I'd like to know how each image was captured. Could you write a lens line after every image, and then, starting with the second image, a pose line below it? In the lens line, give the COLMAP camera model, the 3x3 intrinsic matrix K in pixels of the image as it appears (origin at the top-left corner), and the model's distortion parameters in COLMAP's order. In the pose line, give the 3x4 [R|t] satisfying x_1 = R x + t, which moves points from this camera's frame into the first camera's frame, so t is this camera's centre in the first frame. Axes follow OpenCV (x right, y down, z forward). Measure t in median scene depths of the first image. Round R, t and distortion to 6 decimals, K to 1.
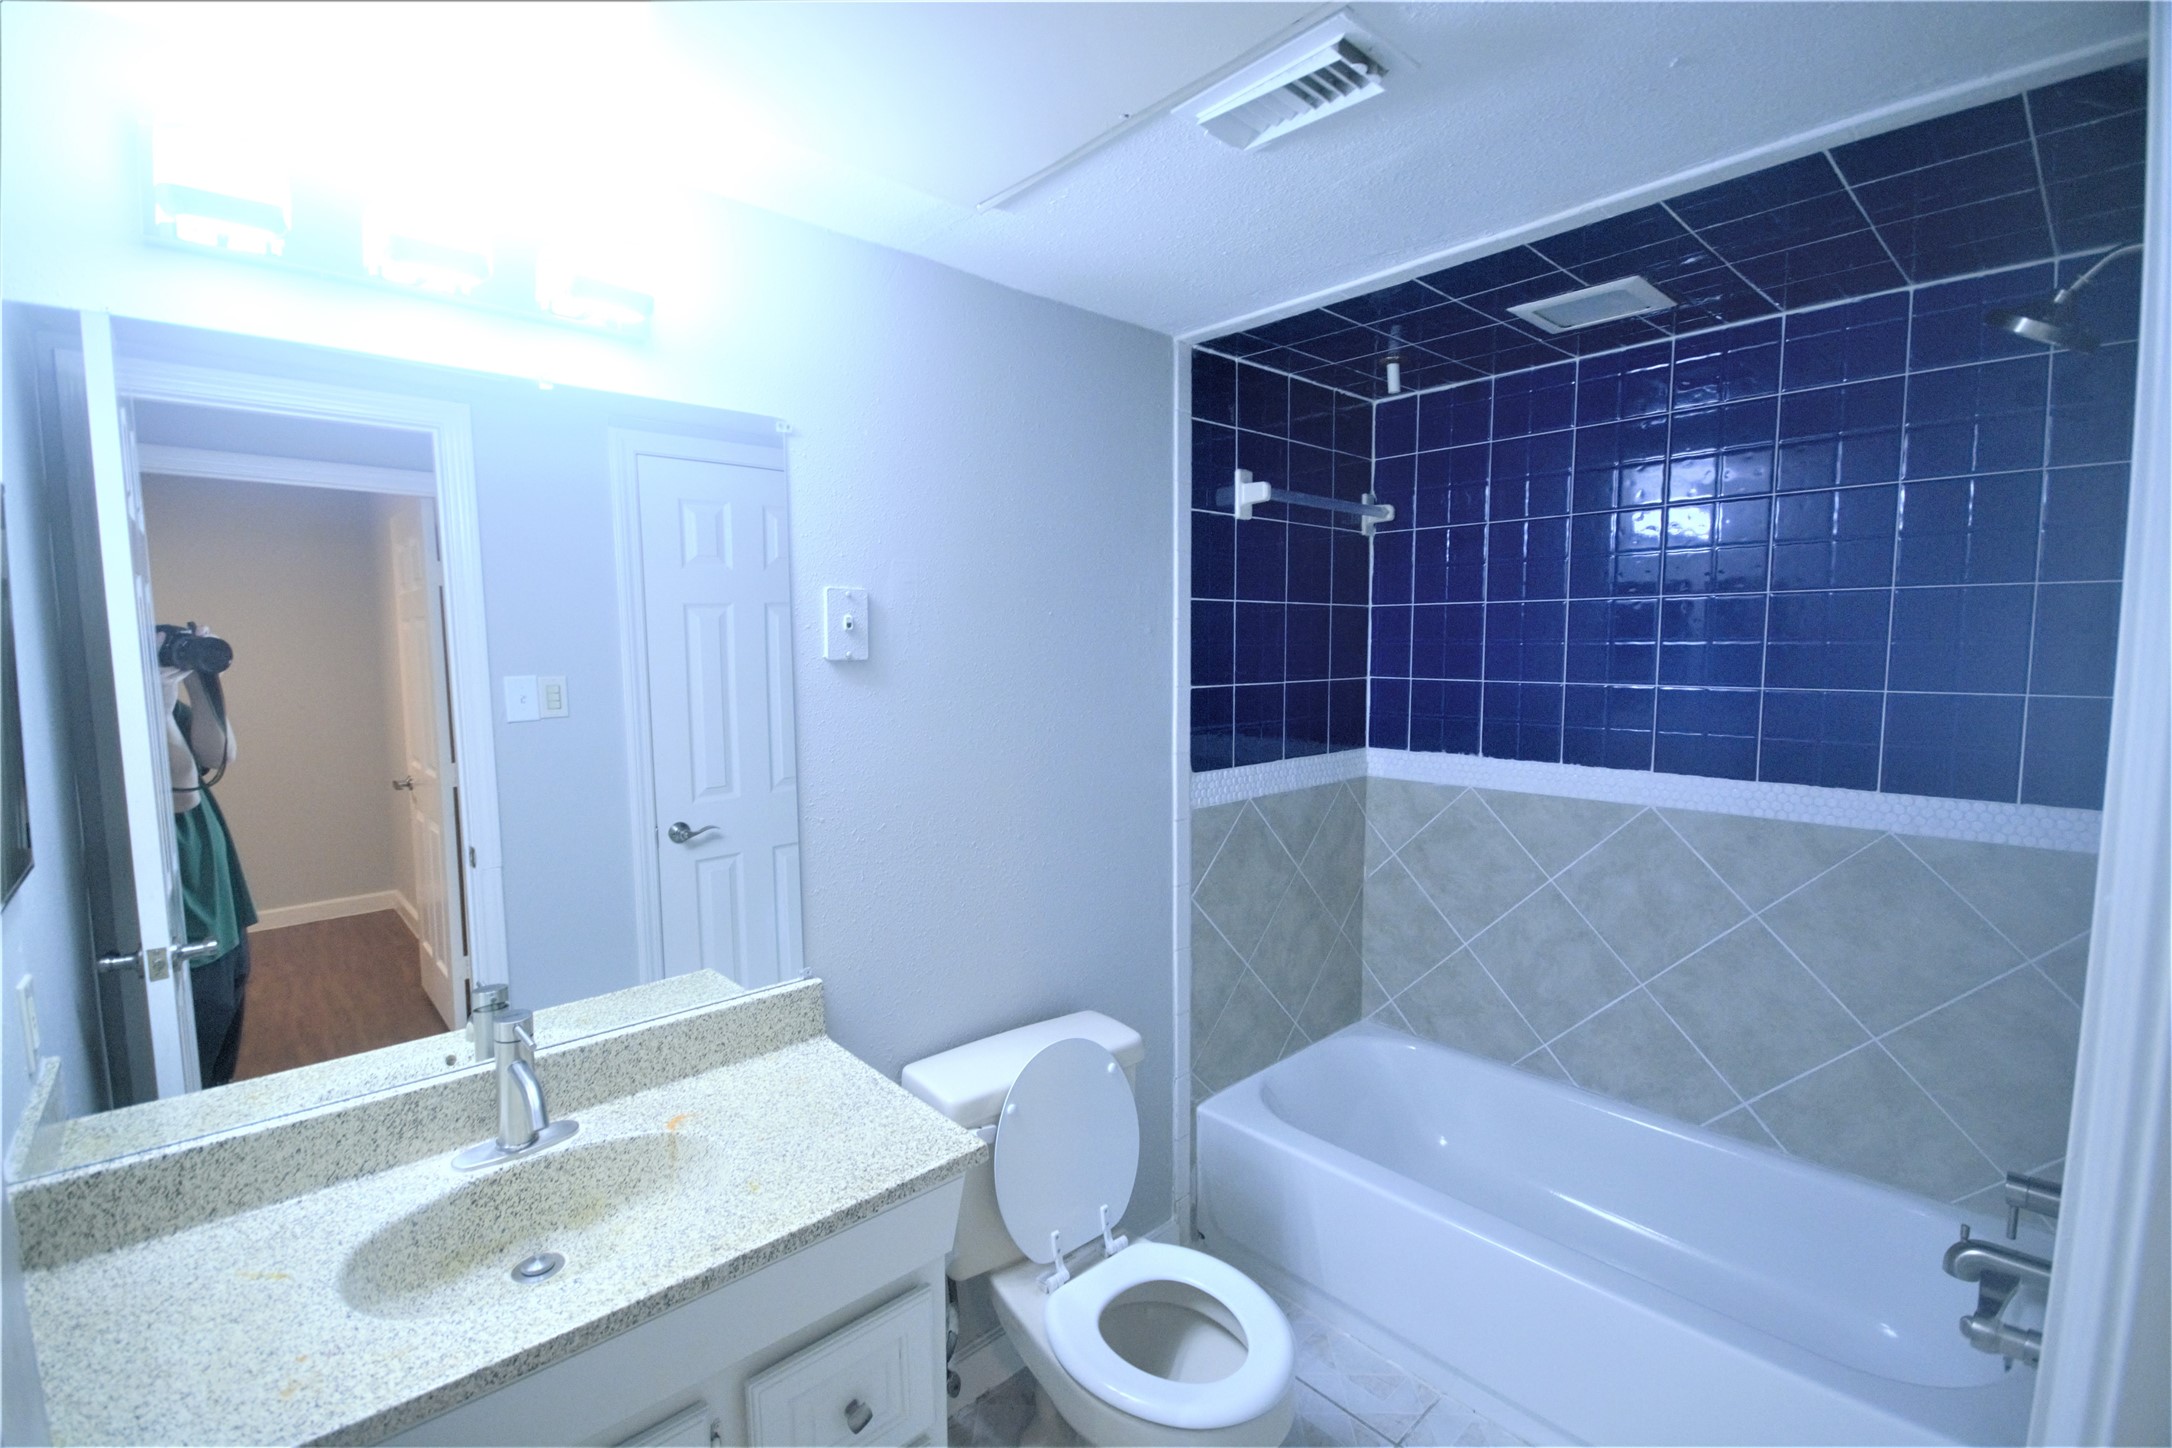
lens RADIAL K [[958.9, 0, 1086.0], [0, 958.9, 724.0], [0, 0, 1]] dist [-0.002086, -0.000609]
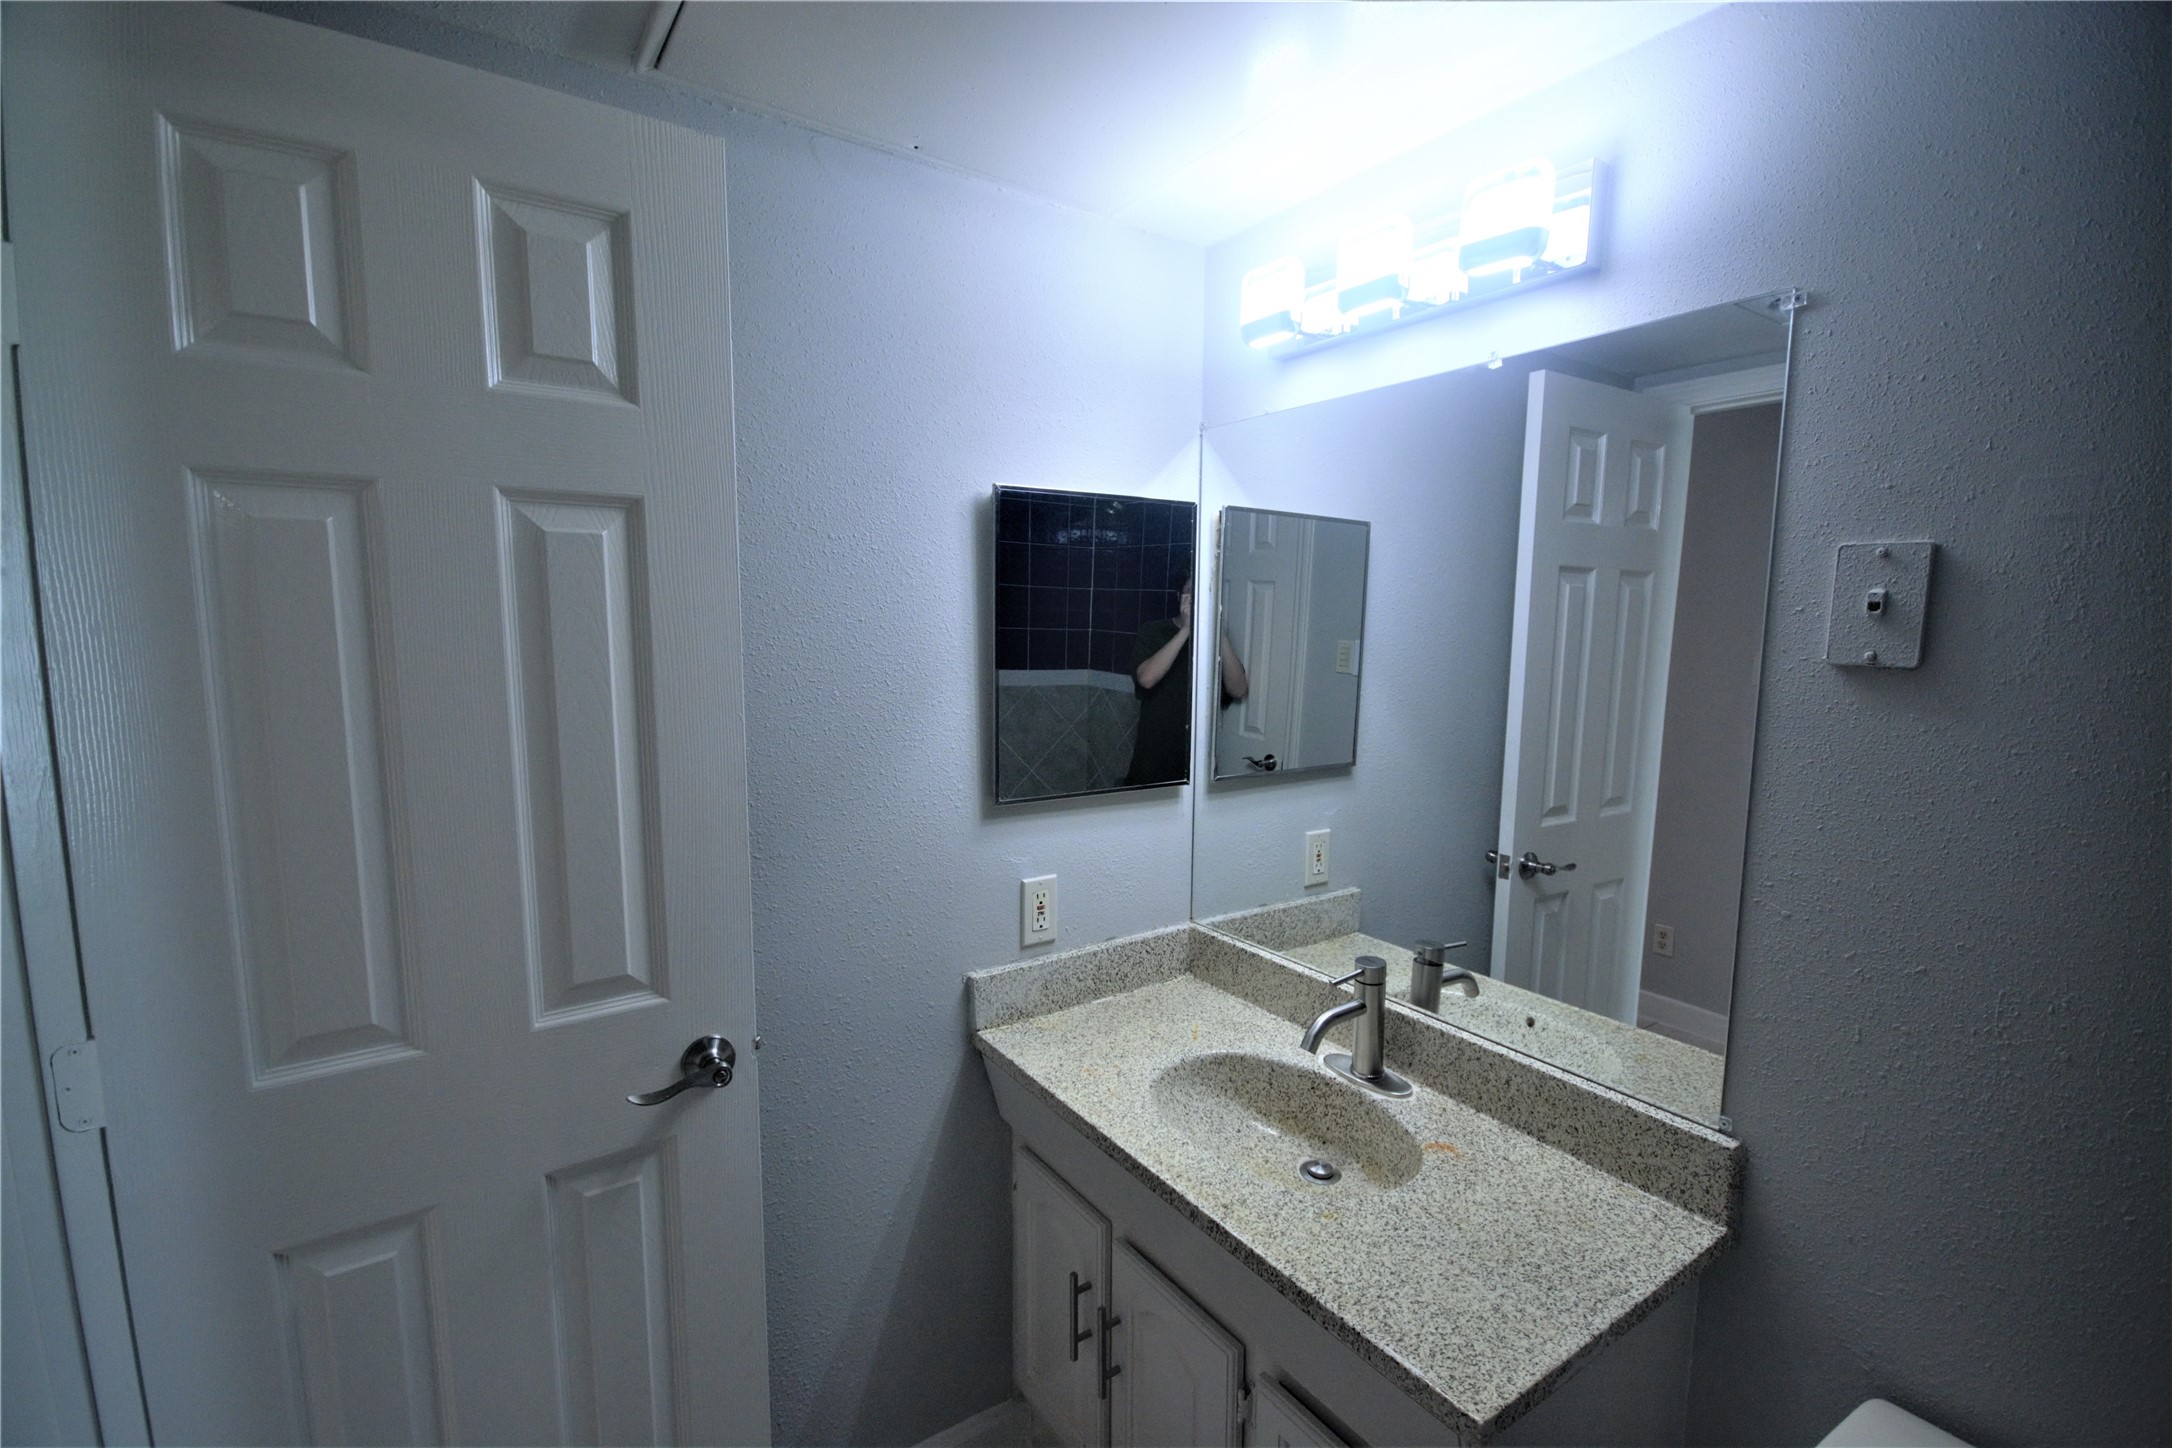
lens RADIAL K [[958.9, 0, 1086.0], [0, 958.9, 724.0], [0, 0, 1]] dist [-0.002086, -0.000609]
pose [[-0.150329, 0.114666, -0.981964, 0.468299], [-0.086879, 0.987876, 0.128657, -0.076505], [0.984811, 0.104653, -0.138545, 0.716915]]
